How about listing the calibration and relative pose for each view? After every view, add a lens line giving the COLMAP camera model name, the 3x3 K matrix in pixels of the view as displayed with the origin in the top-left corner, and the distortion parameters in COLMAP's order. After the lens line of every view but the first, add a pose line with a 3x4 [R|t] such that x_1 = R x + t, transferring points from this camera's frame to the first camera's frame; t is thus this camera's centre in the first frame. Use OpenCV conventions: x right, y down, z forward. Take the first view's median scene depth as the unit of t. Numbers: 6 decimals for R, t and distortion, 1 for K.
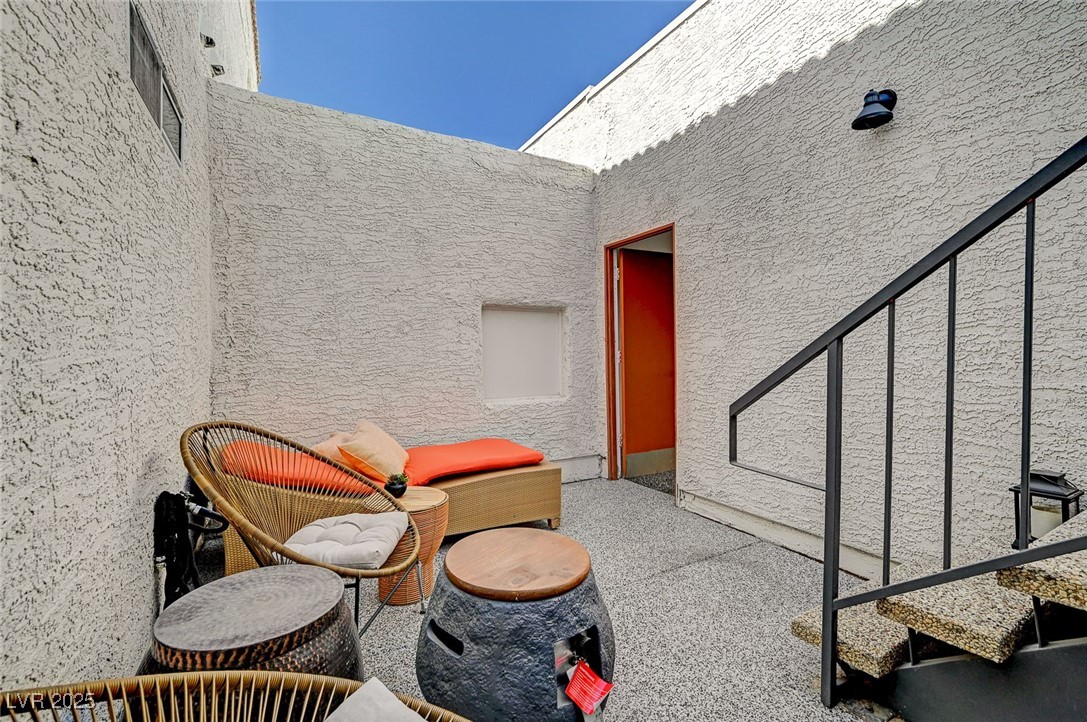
lens RADIAL K [[461.3, 0, 539.6], [0, 461.3, 366.1], [0, 0, 1]] dist [0.003392, 0.000717]
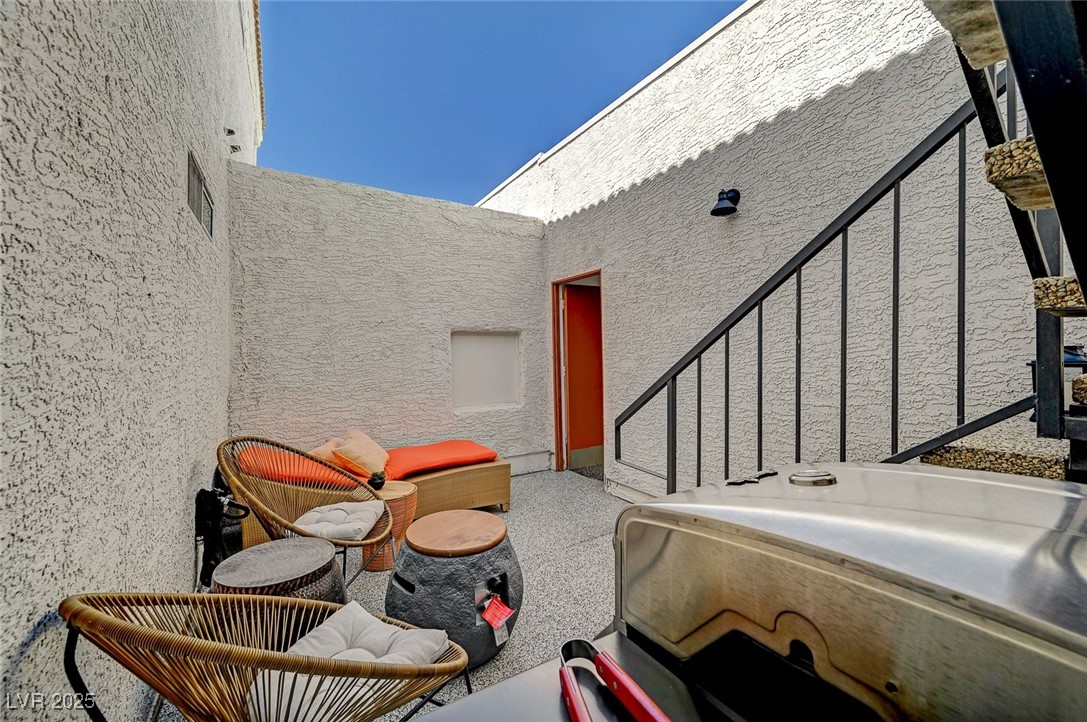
lens RADIAL K [[427.1, 0, 544.2], [0, 427.1, 353.2], [0, 0, 1]] dist [-0.000585, 0.000364]
pose [[0.998809, -0.005498, 0.048487, 0.086678], [0.006619, 0.999714, -0.022996, -0.058404], [-0.048347, 0.023290, 0.998559, -0.196863]]
